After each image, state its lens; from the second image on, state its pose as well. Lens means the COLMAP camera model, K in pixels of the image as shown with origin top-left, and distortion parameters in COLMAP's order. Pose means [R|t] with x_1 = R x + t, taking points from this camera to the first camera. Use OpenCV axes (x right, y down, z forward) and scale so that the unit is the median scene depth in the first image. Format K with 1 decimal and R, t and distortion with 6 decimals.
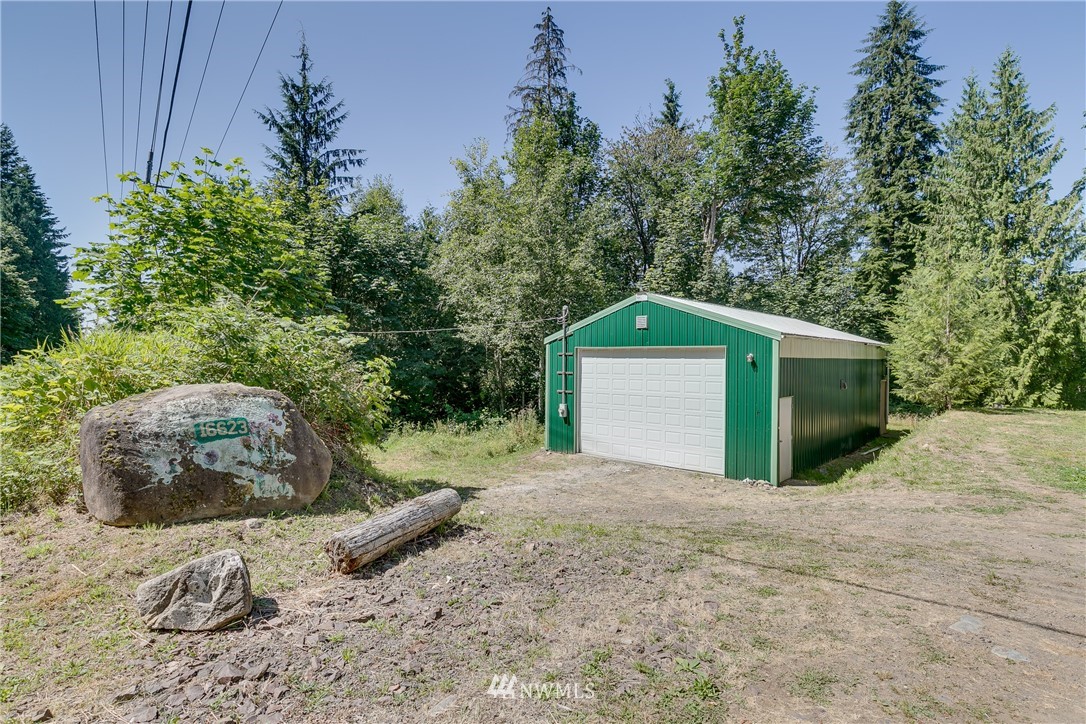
lens RADIAL K [[532.0, 0, 543.9], [0, 532.0, 361.0], [0, 0, 1]] dist [-0.000828, -0.000259]
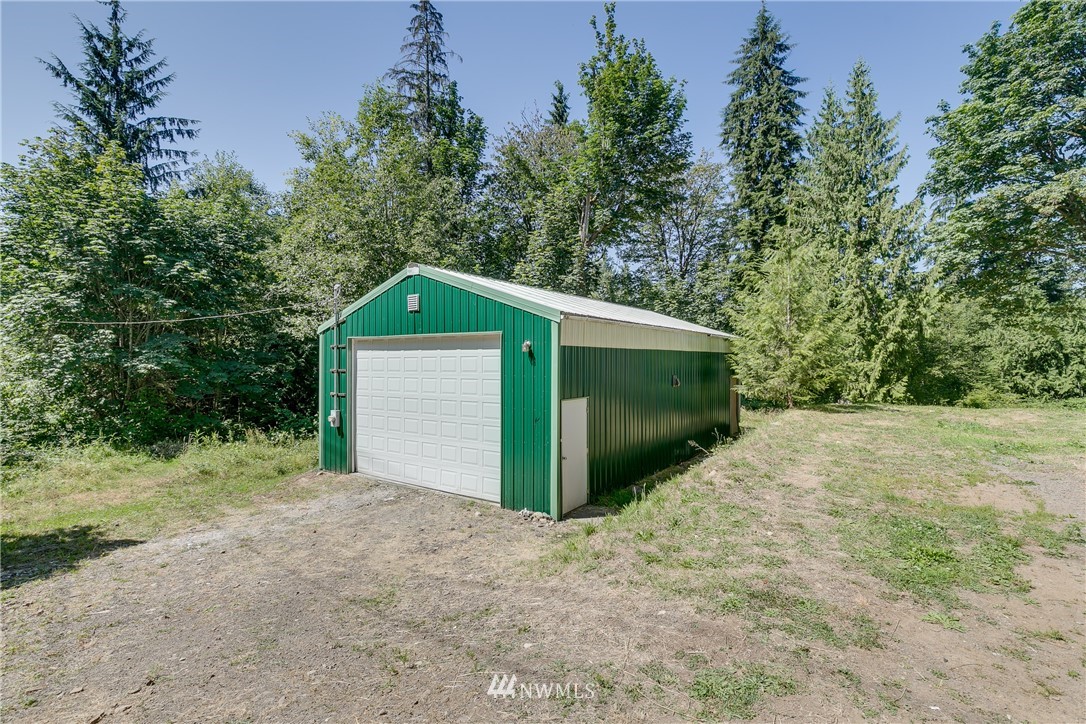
lens RADIAL K [[492.5, 0, 544.1], [0, 492.5, 361.9], [0, 0, 1]] dist [0.011863, -0.003560]
pose [[0.990624, -0.007479, 0.136413, 0.121591], [0.007426, 0.999972, 0.000903, 0.005758], [-0.136416, 0.000119, 0.990652, 0.120826]]
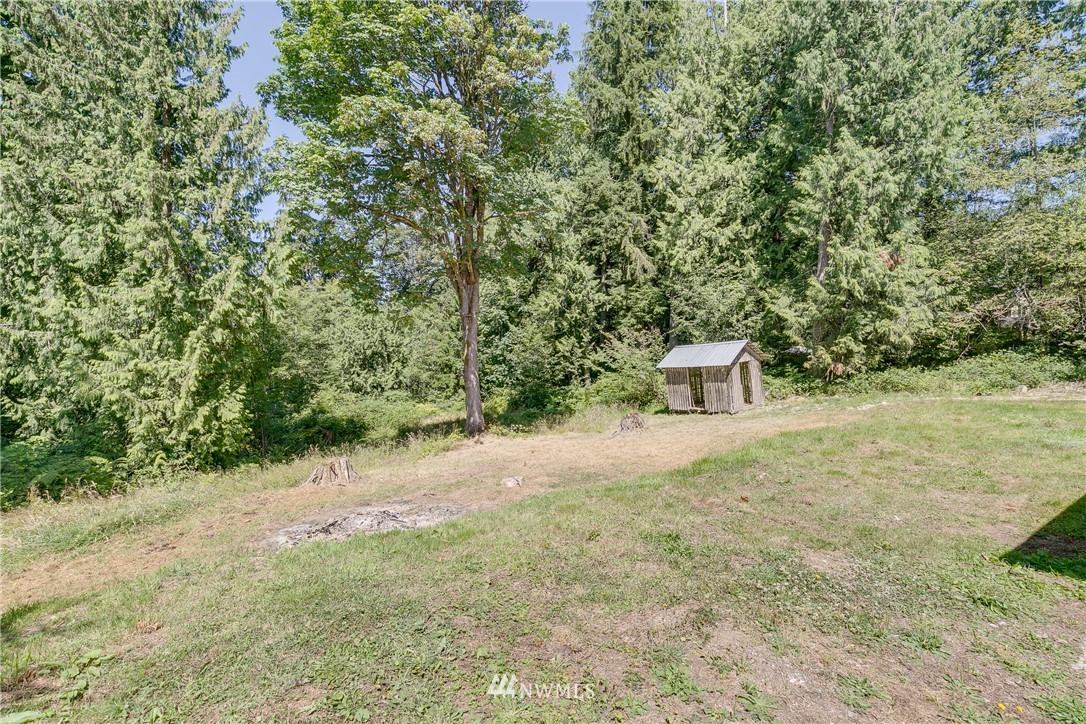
lens RADIAL K [[492.5, 0, 539.3], [0, 492.5, 360.0], [0, 0, 1]] dist [0.011863, -0.003560]
pose [[0.278753, -0.008694, 0.960323, 0.483325], [0.005142, 0.999958, 0.007560, 0.008626], [-0.960349, 0.002831, 0.278786, 0.474858]]
